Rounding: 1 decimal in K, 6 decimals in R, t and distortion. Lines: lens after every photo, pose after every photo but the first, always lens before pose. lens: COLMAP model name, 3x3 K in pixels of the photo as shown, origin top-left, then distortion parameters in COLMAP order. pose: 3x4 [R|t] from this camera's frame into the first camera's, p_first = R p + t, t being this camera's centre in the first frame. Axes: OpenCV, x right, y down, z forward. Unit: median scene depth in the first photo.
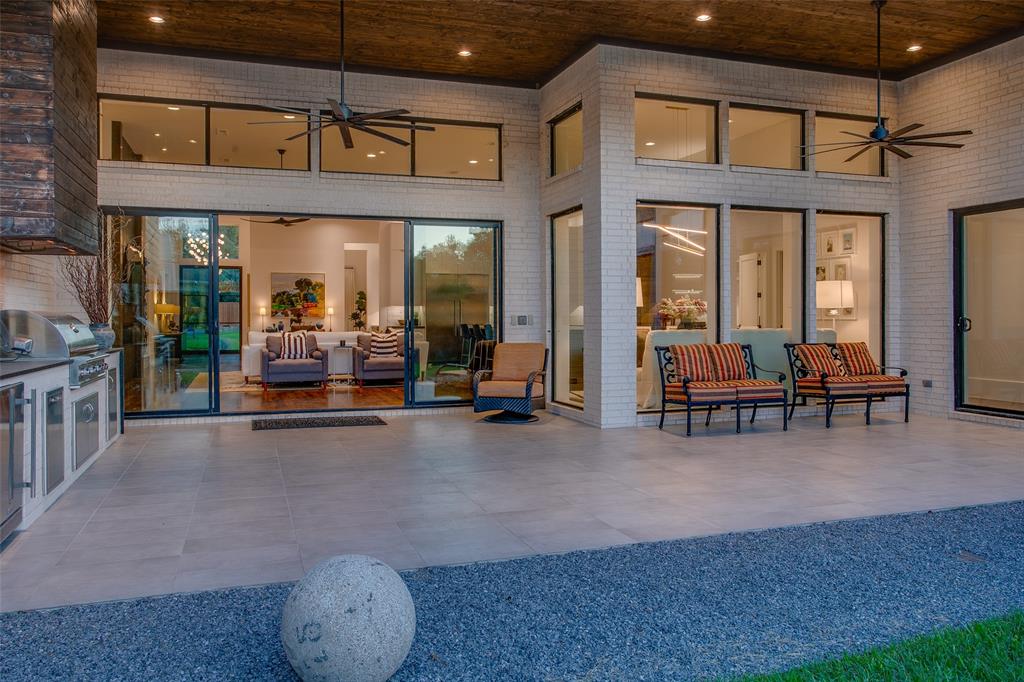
lens RADIAL K [[758.7, 0, 511.1], [0, 758.7, 318.2], [0, 0, 1]] dist [-0.002673, 0.000264]
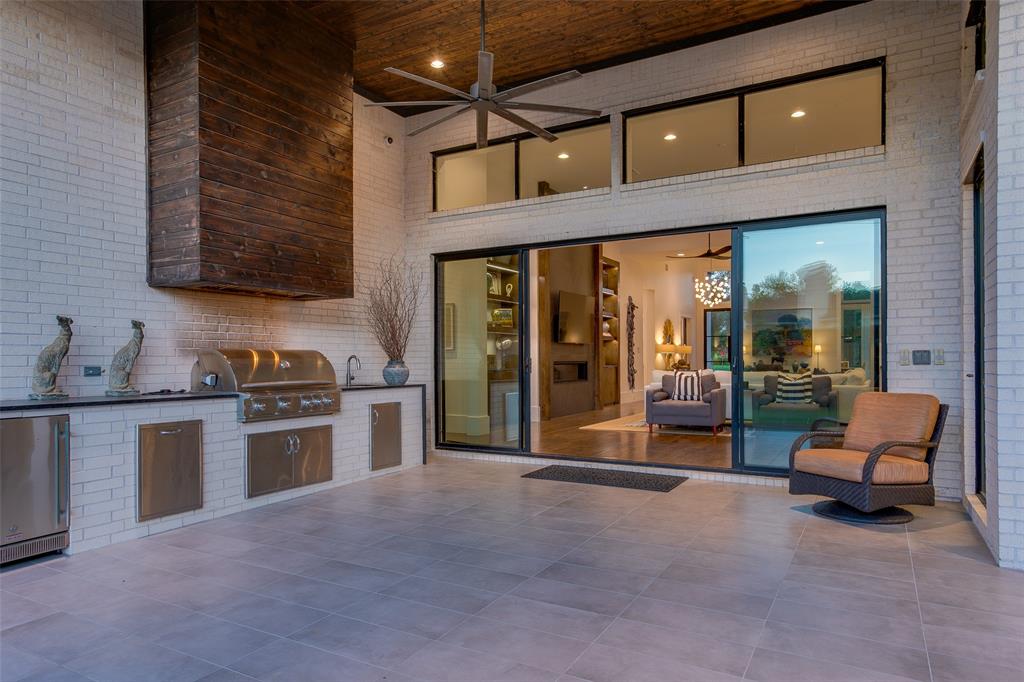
lens RADIAL K [[647.9, 0, 511.4], [0, 647.9, 365.0], [0, 0, 1]] dist [0.006130, 0.003472]
pose [[0.654257, 0.005955, -0.756249, 0.201727], [0.001987, 0.999952, 0.009594, 0.003192], [0.756270, -0.007780, 0.654214, 0.385440]]
